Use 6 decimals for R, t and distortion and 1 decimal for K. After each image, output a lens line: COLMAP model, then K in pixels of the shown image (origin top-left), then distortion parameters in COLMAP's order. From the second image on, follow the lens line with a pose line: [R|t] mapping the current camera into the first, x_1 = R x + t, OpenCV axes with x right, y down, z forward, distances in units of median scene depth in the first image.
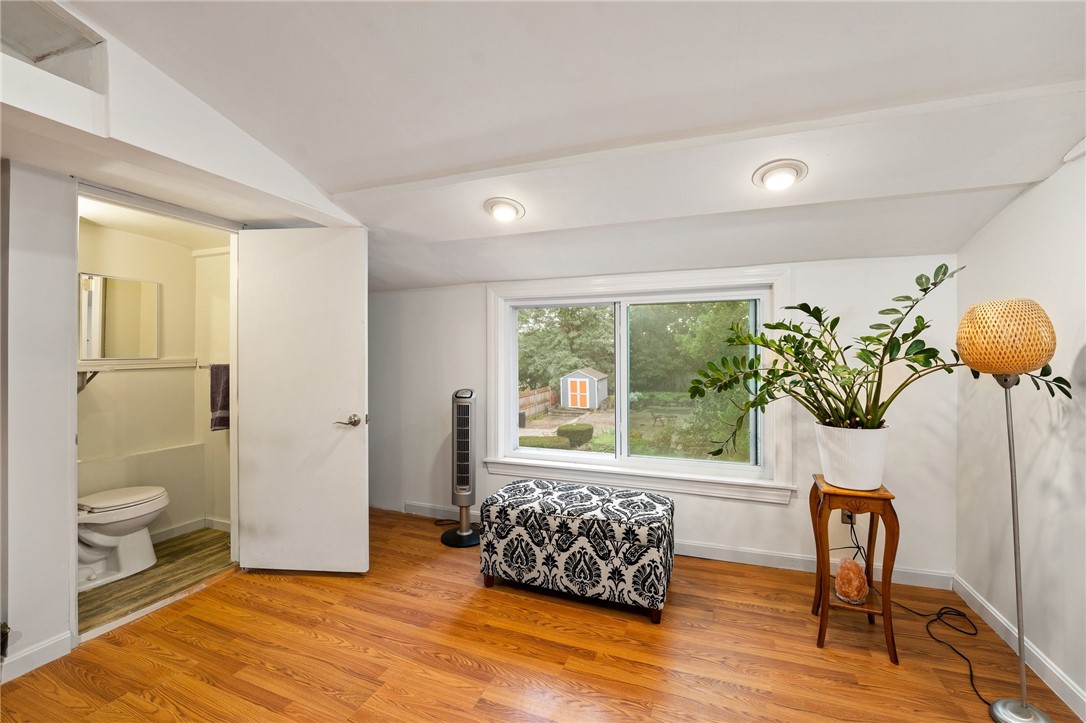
lens RADIAL K [[458.0, 0, 555.9], [0, 458.0, 347.4], [0, 0, 1]] dist [-0.021656, 0.002735]
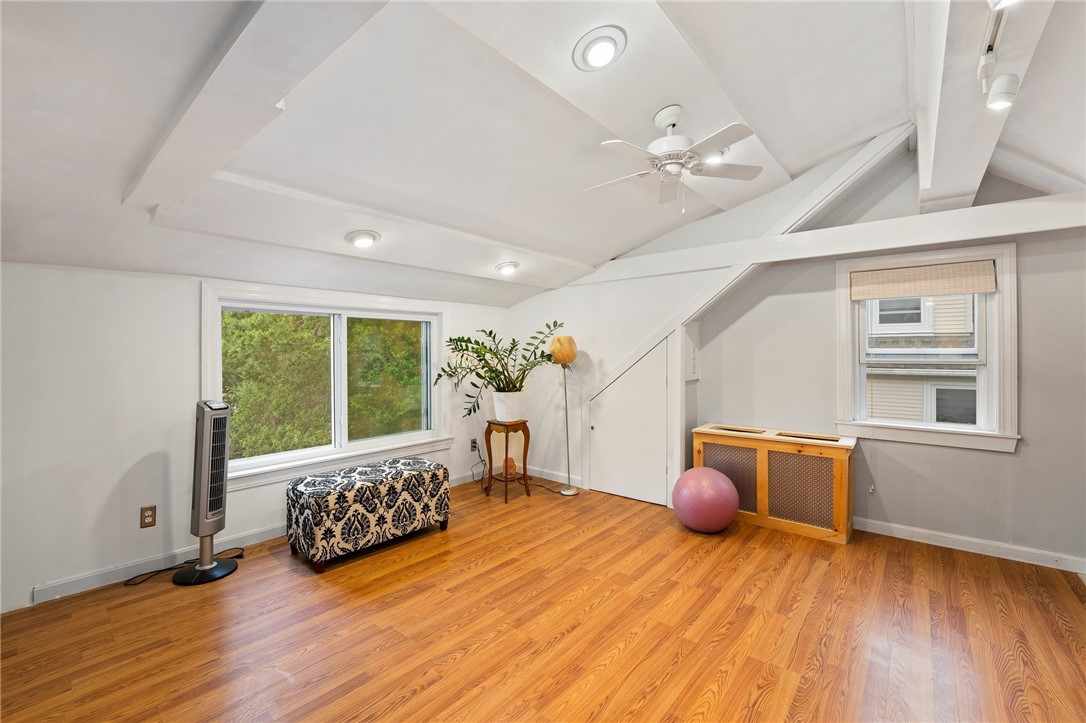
lens RADIAL K [[458.0, 0, 551.2], [0, 458.0, 344.2], [0, 0, 1]] dist [-0.021656, 0.002735]
pose [[0.314116, 0.017027, 0.949232, -1.060127], [-0.007627, 0.999852, -0.015411, -0.008842], [-0.949354, -0.002399, 0.314199, 0.144956]]
